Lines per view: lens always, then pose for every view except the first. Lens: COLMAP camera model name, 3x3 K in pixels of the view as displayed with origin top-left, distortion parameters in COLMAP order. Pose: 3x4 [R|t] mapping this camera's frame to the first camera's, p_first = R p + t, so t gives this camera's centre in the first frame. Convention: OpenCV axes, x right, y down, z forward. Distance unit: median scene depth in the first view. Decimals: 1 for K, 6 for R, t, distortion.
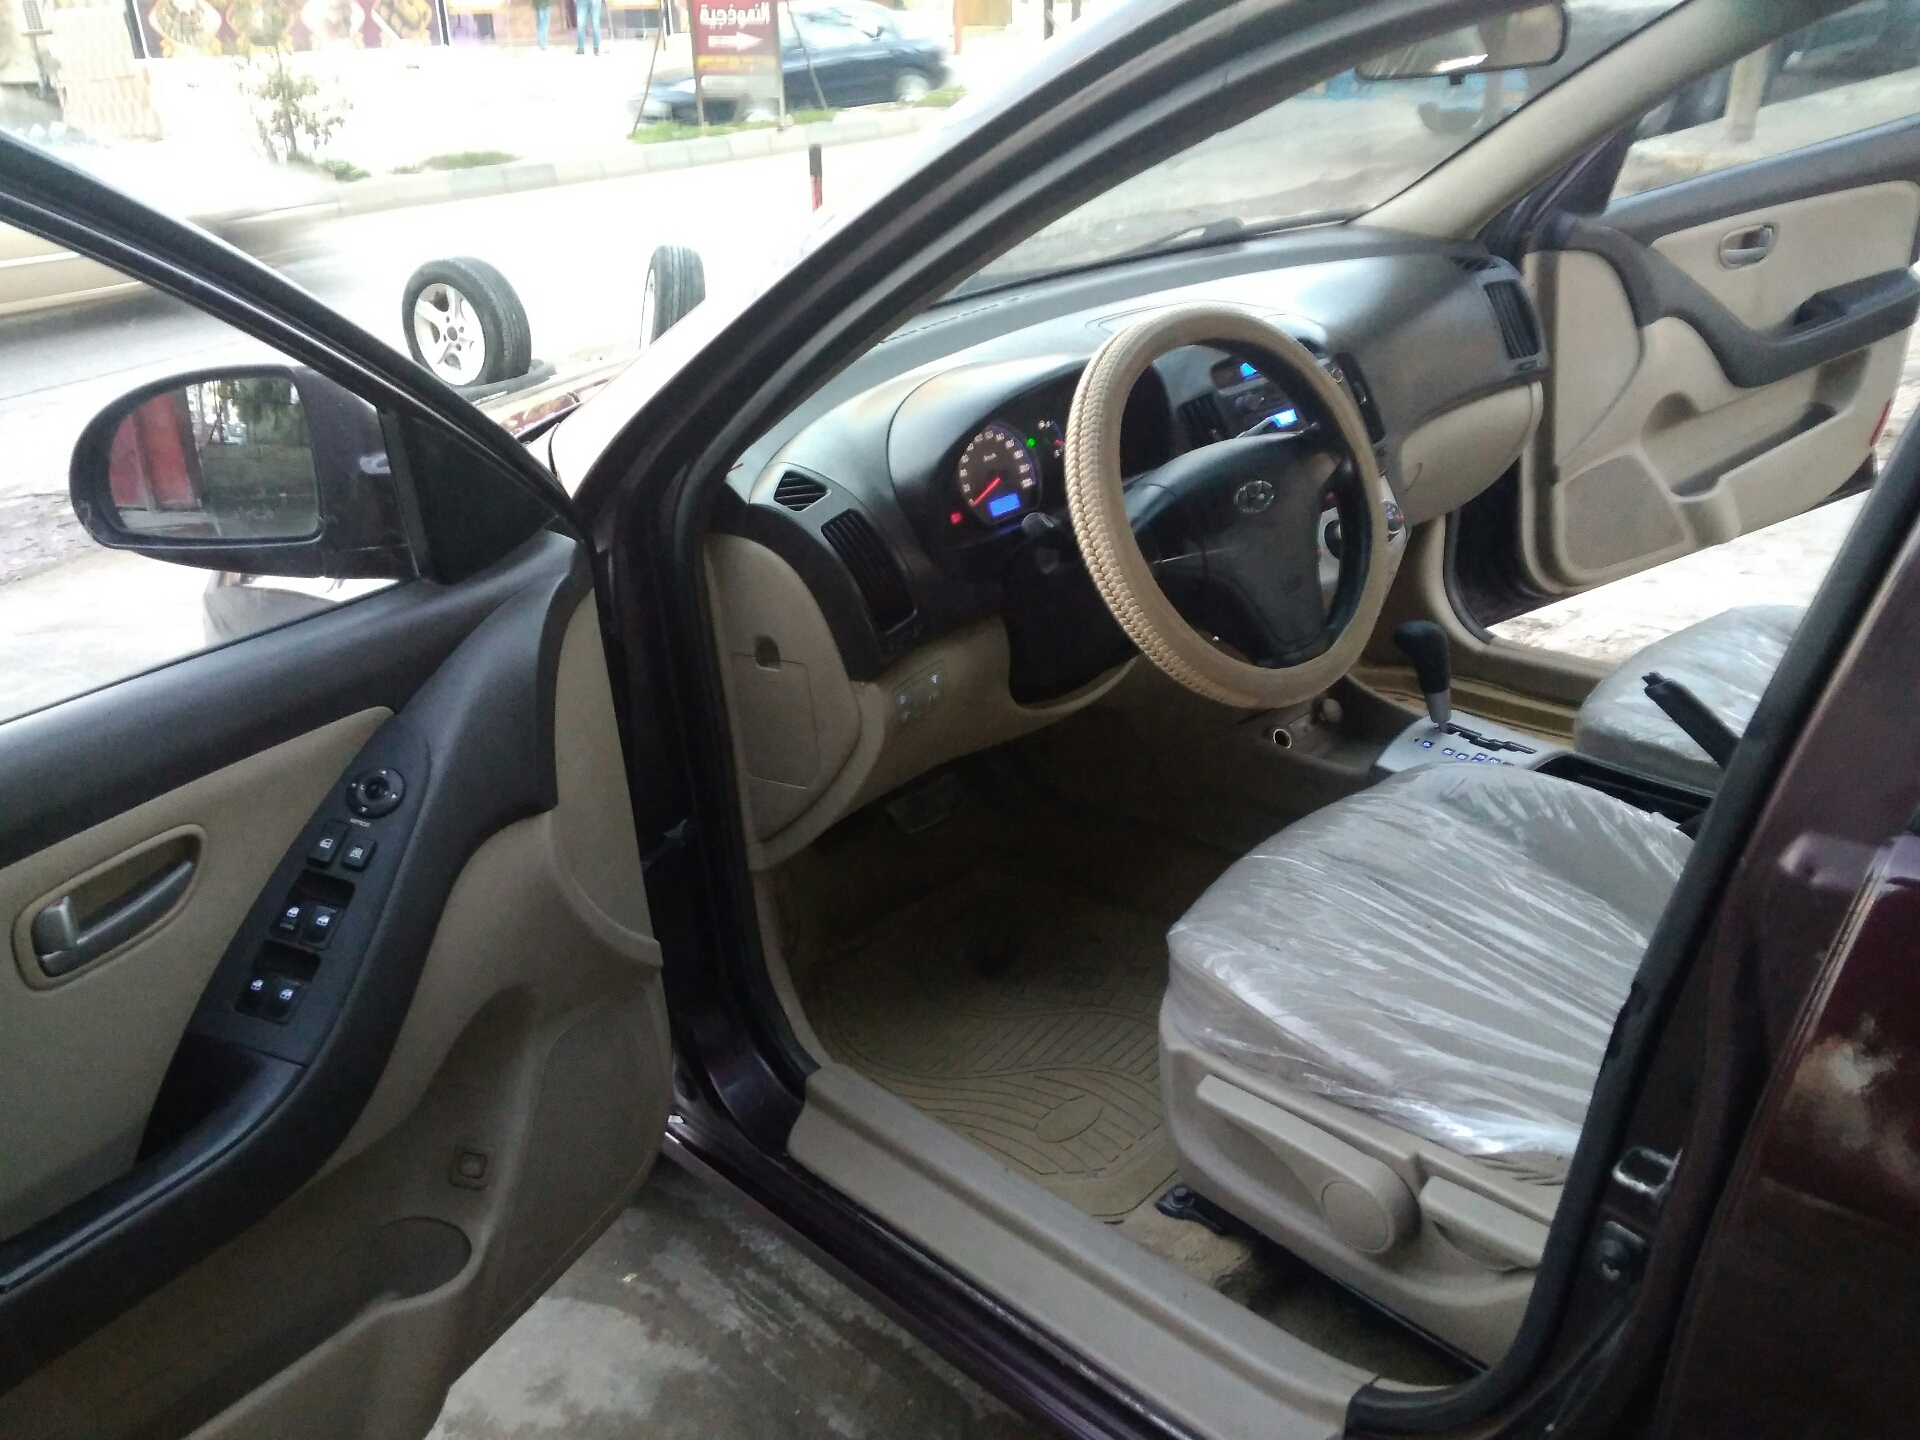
lens RADIAL K [[1564.3, 0, 939.2], [0, 1564.3, 704.6], [0, 0, 1]] dist [0.054403, -0.072226]
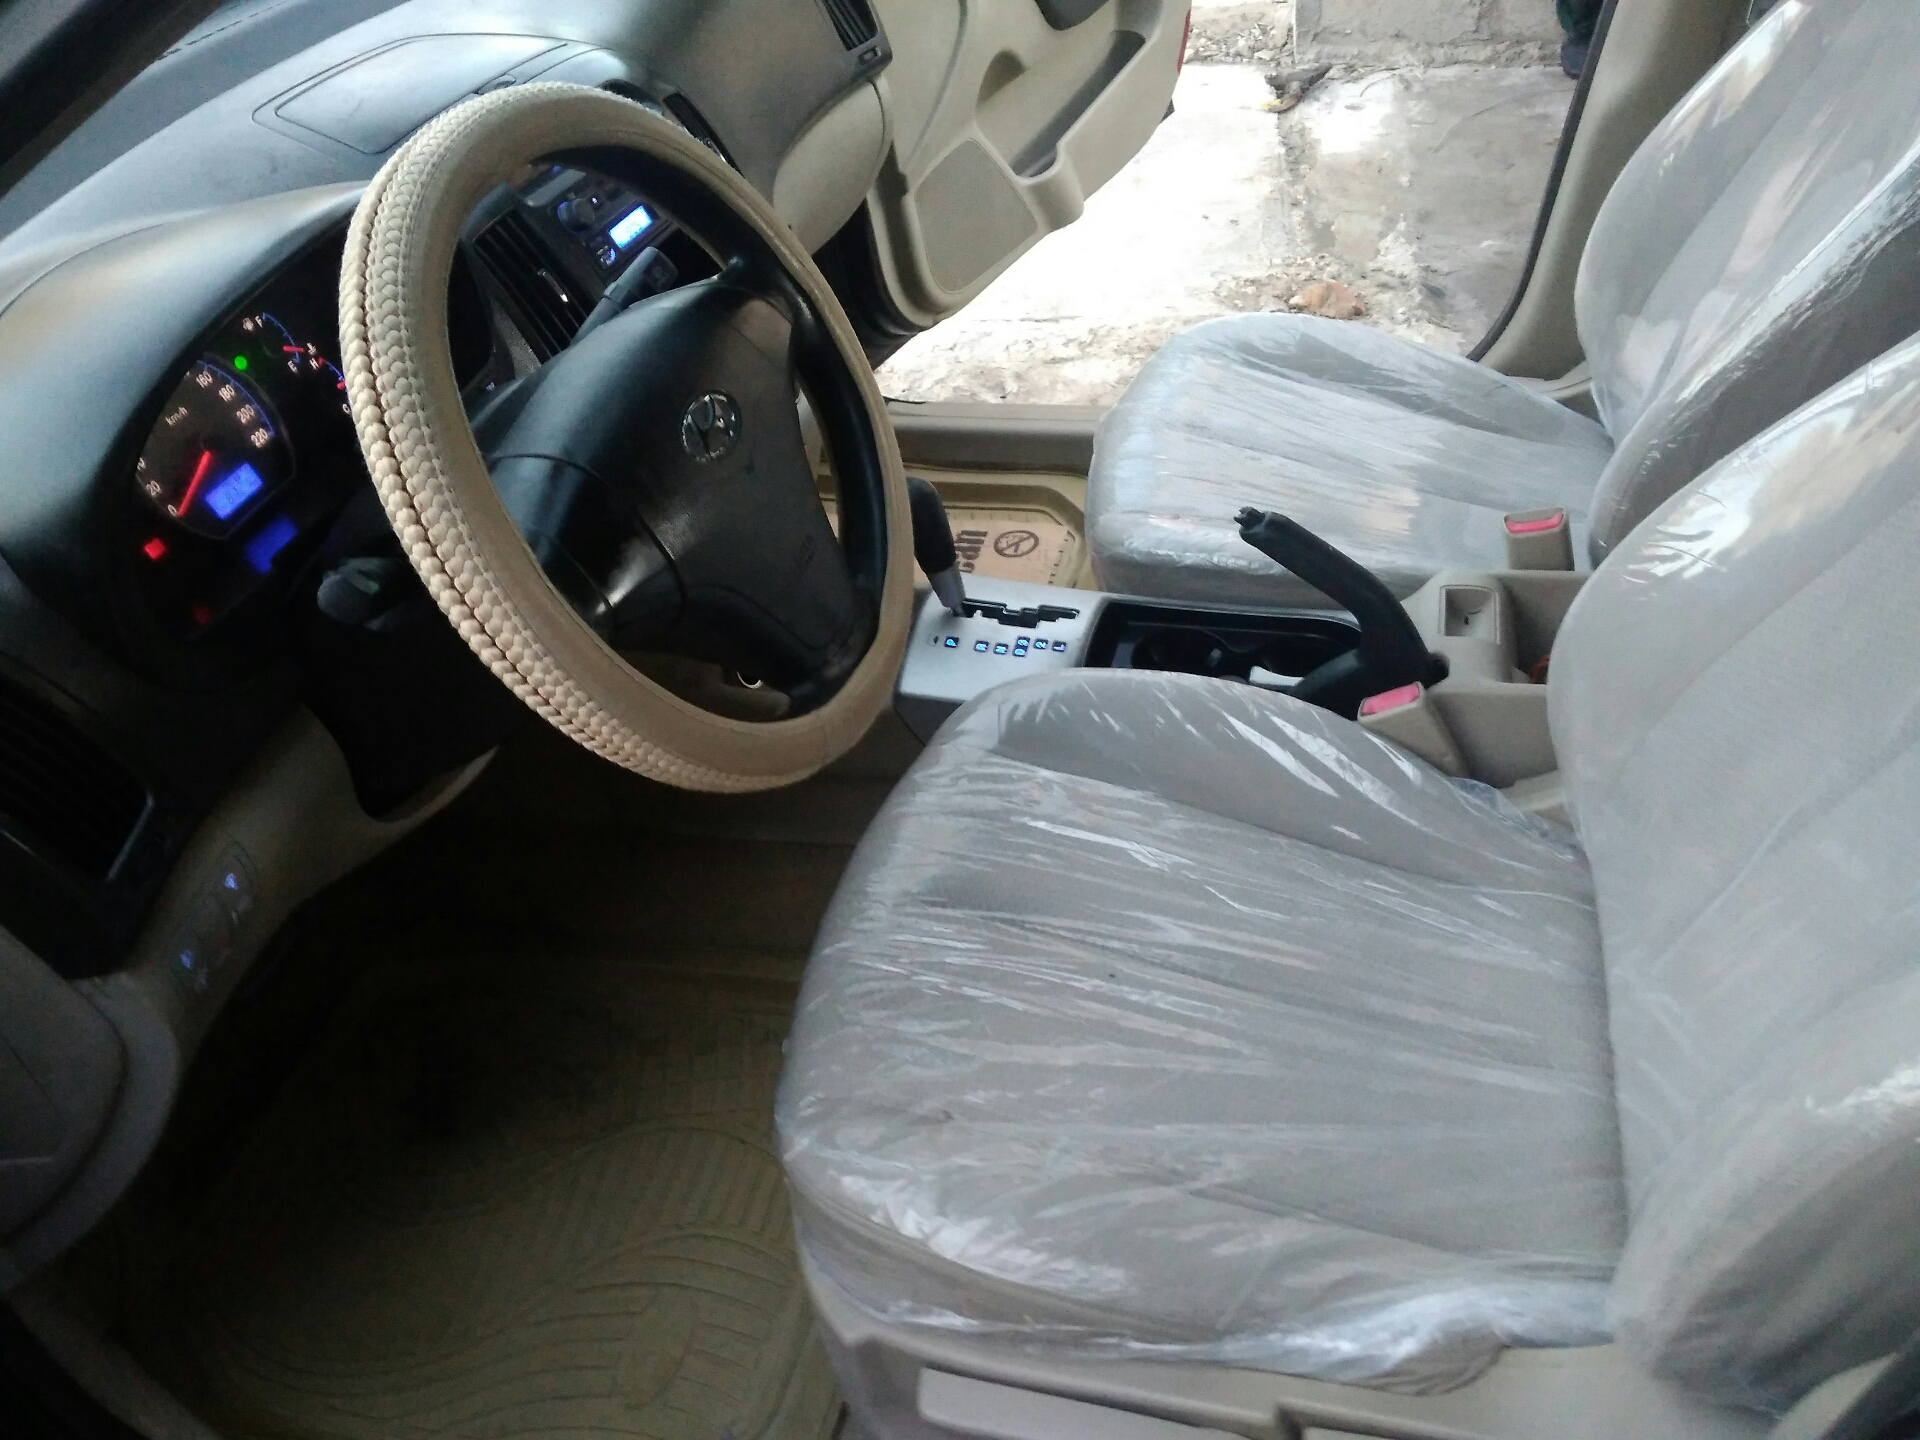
lens RADIAL K [[1564.3, 0, 957.0], [0, 1564.3, 728.4], [0, 0, 1]] dist [0.054403, -0.072226]
pose [[0.858182, -0.327611, 0.395216, 0.009468], [0.235558, 0.935356, 0.263858, -0.103694], [-0.456110, -0.133342, 0.879877, 0.283319]]
